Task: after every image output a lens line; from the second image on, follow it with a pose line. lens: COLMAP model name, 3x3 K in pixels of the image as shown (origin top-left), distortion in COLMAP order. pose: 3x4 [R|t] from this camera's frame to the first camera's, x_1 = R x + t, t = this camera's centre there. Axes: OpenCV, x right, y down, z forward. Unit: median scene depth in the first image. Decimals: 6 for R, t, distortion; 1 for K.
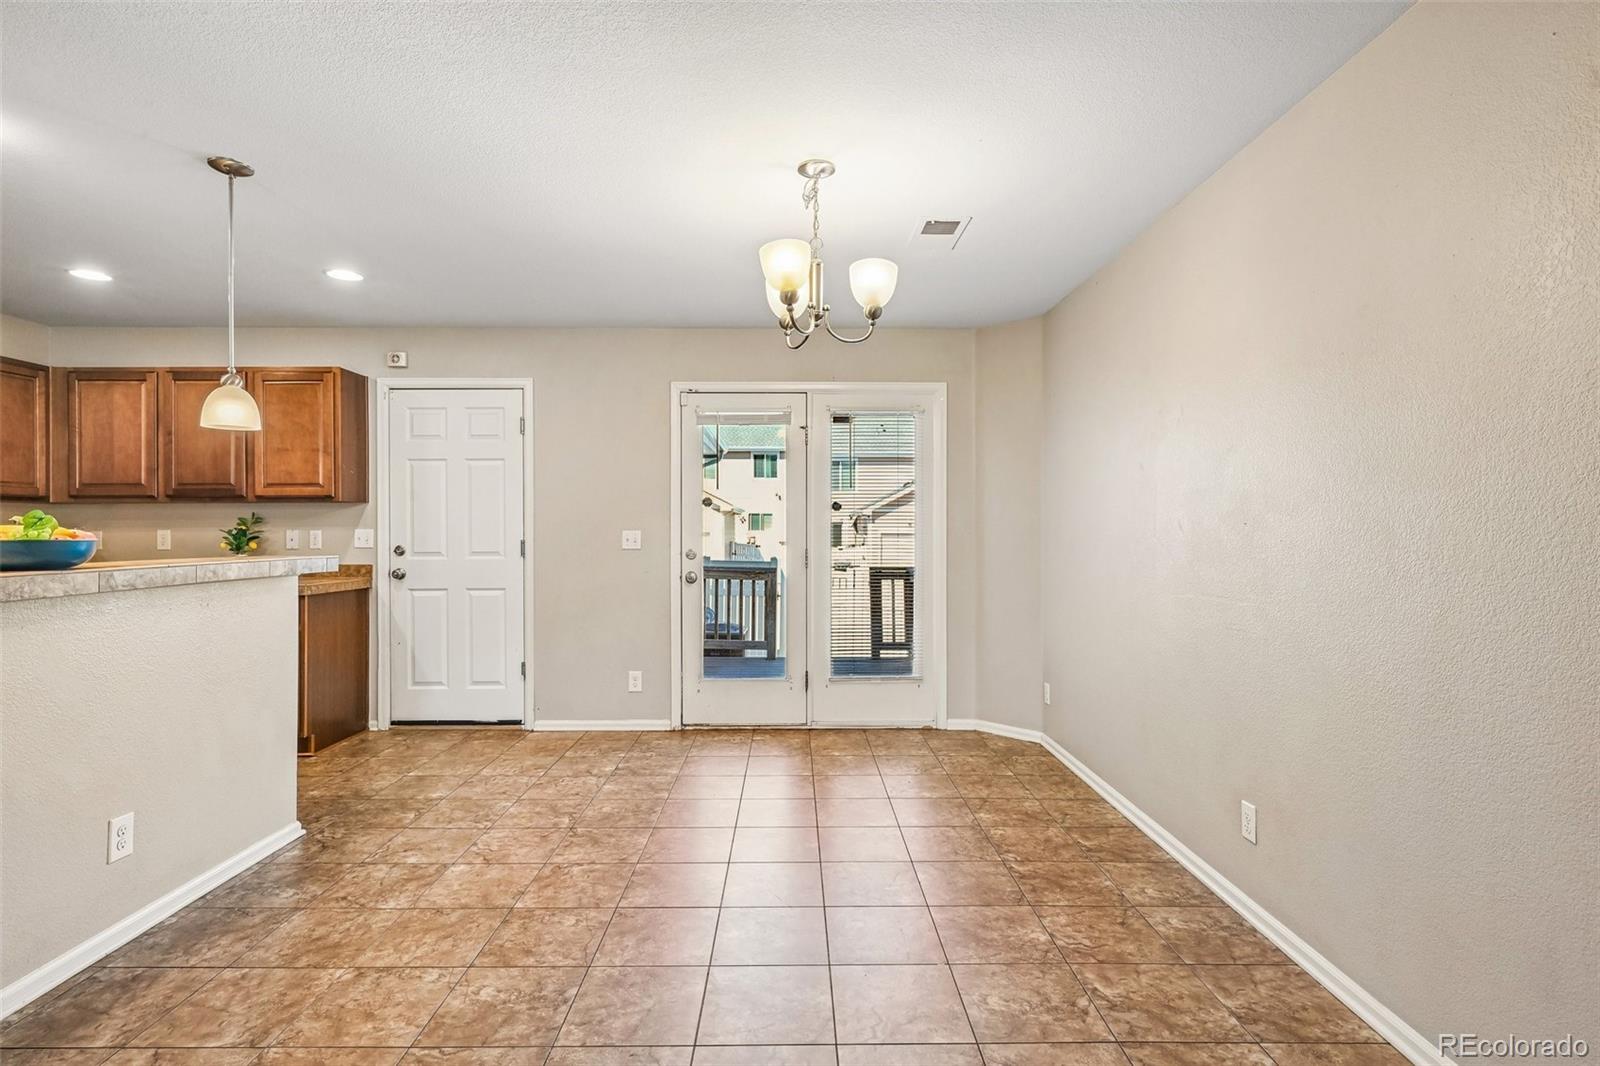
lens RADIAL K [[776.0, 0, 797.9], [0, 776.0, 530.1], [0, 0, 1]] dist [0.000714, 0.000235]
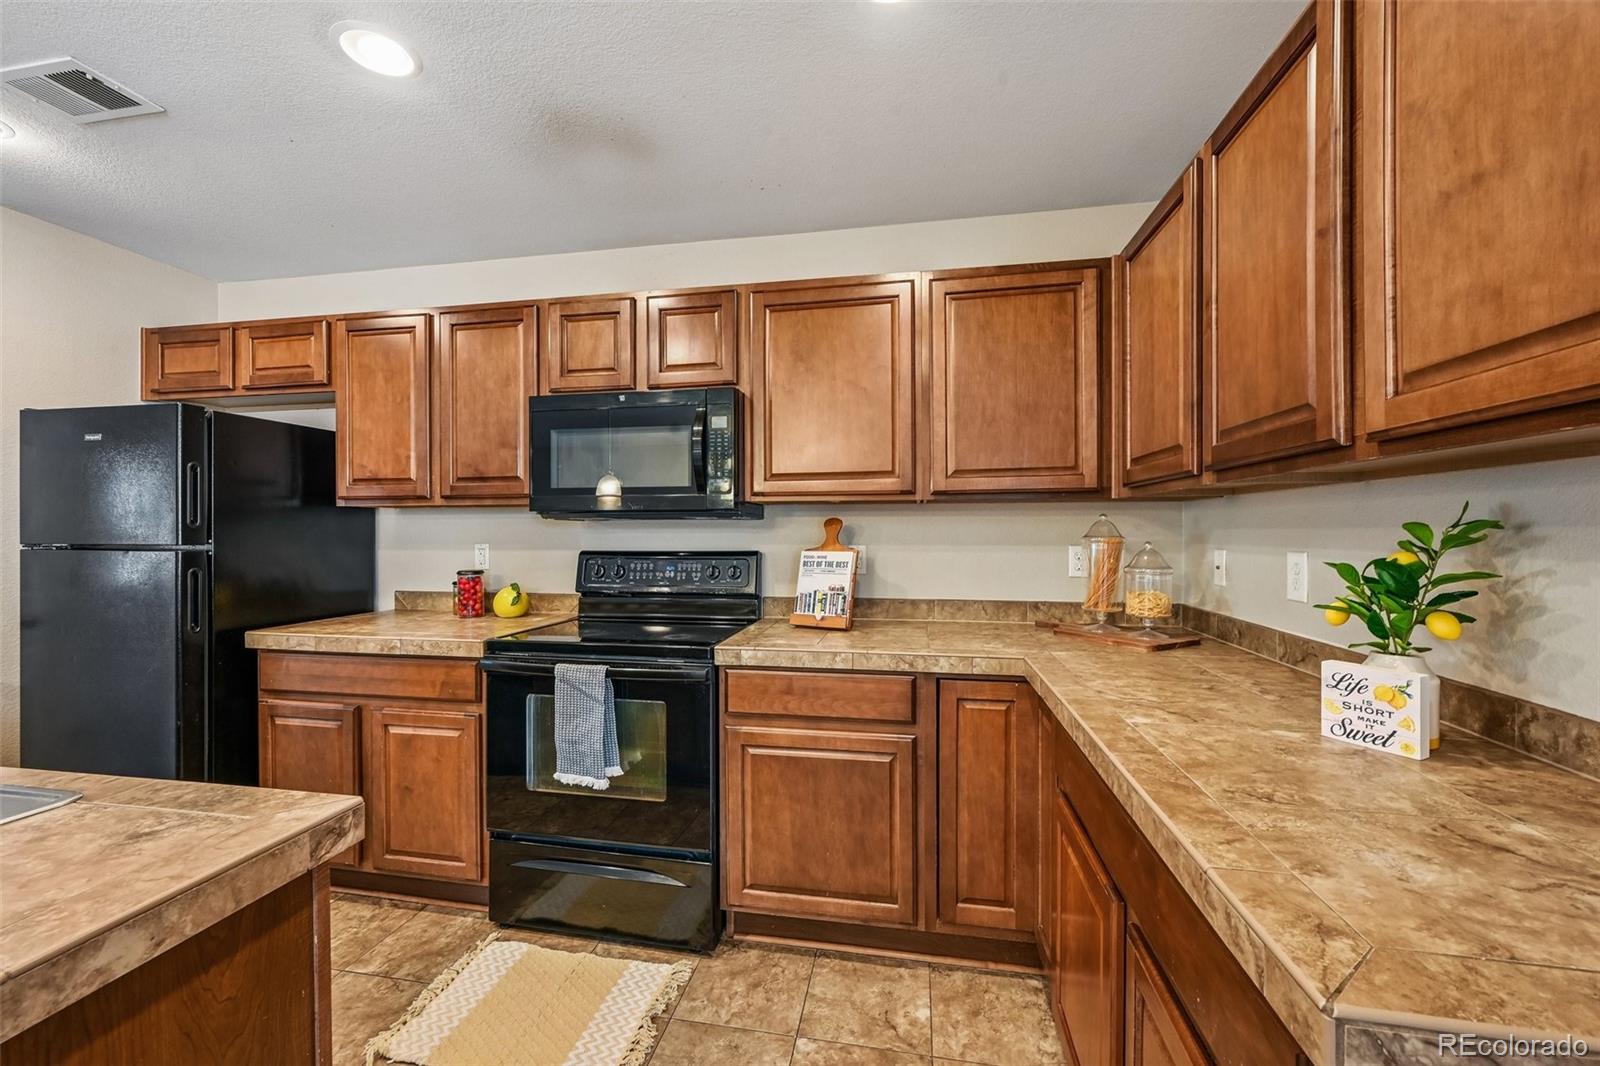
lens RADIAL K [[632.8, 0, 798.4], [0, 632.8, 529.7], [0, 0, 1]] dist [-0.001261, -0.000158]
pose [[-0.184800, 0.004143, -0.982767, -0.460852], [0.002942, 0.999989, 0.003663, -0.015348], [0.982772, -0.002214, -0.184810, 0.845544]]
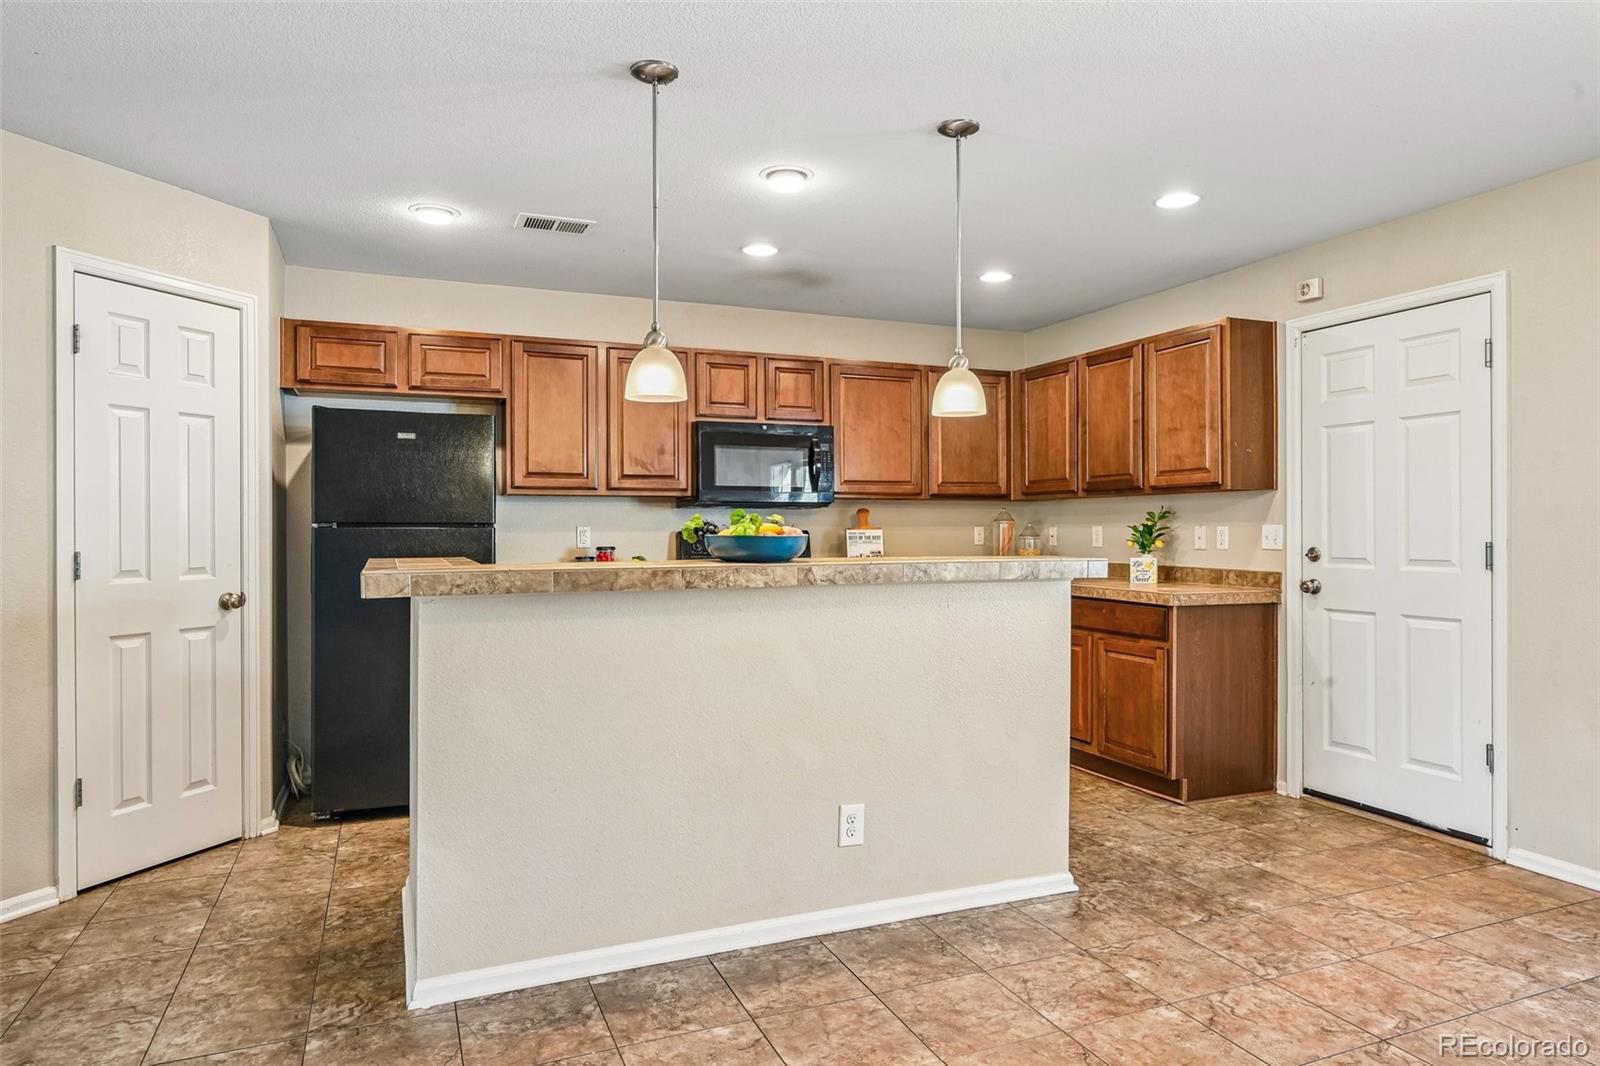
lens RADIAL K [[972.7, 0, 800.0], [0, 972.7, 533.0], [0, 0, 1]] dist [-0.000347, -0.001161]
pose [[0.380293, 0.005760, -0.924848, 0.148742], [0.001074, 0.999977, 0.006670, -0.000112], [0.924865, -0.003529, 0.380278, 0.227482]]
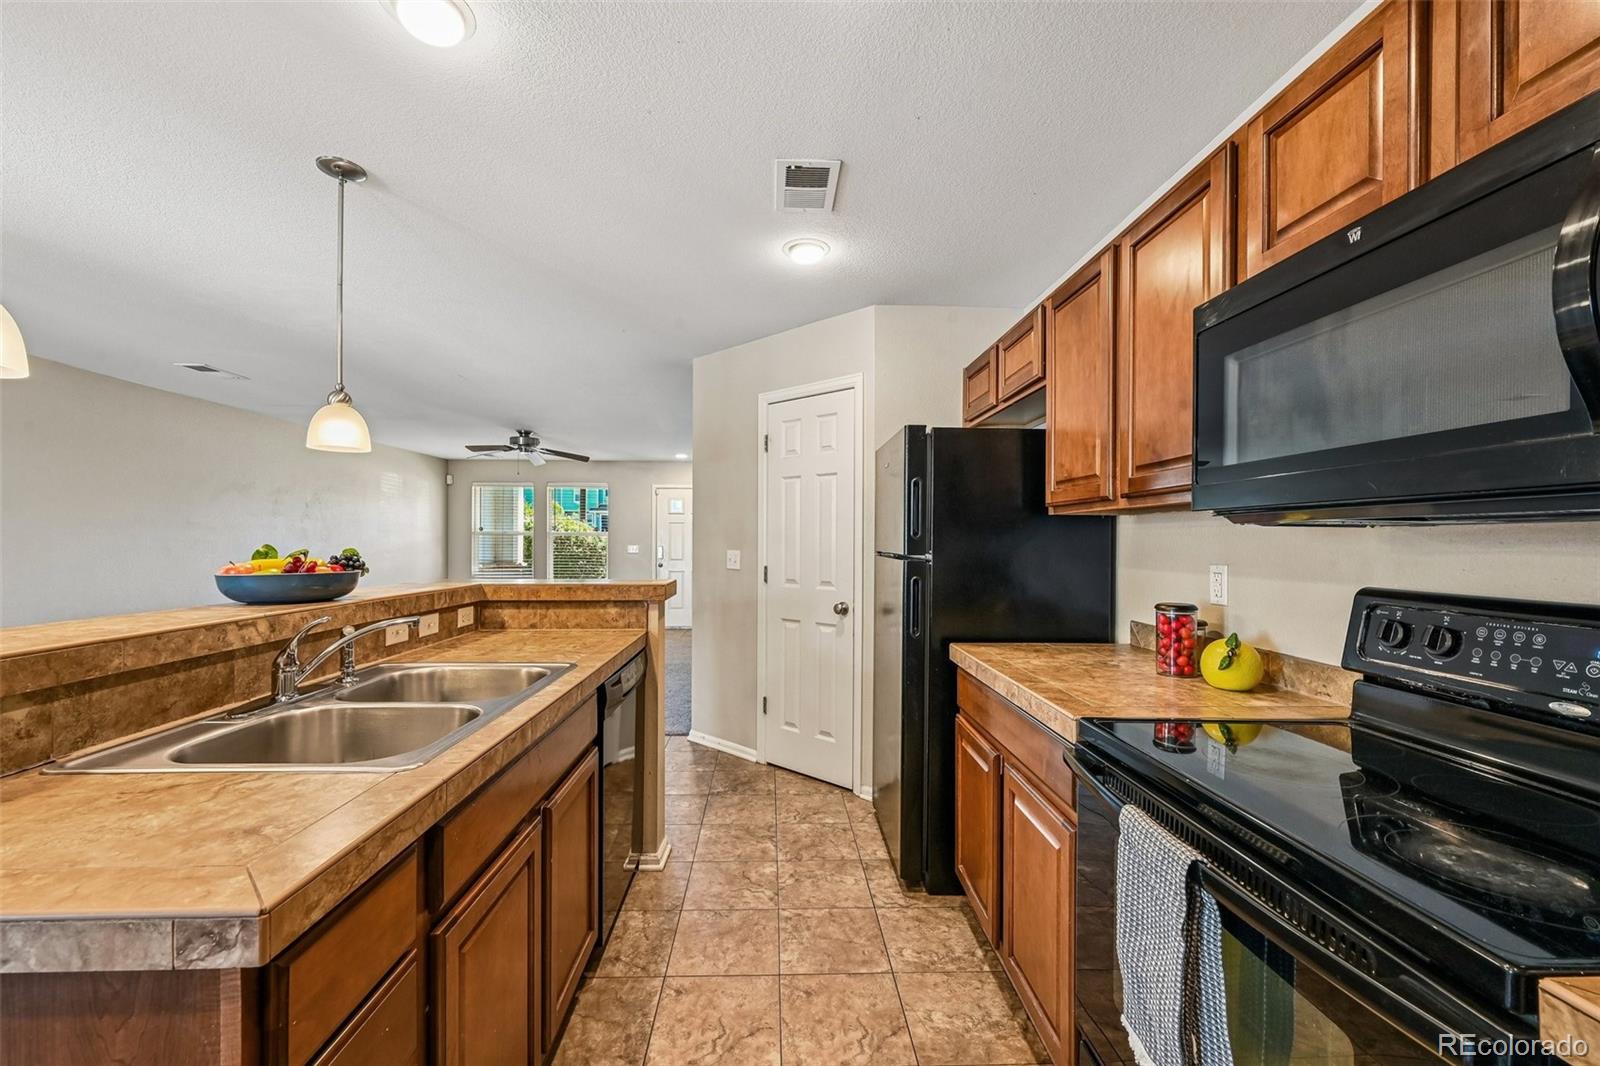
lens RADIAL K [[638.5, 0, 798.7], [0, 638.5, 539.8], [0, 0, 1]] dist [0.000135, 0.000432]
pose [[-0.999345, -0.005214, -0.035817, -0.727777], [-0.005183, 0.999986, -0.000955, -0.014707], [0.035822, -0.000769, -0.999358, 0.824142]]
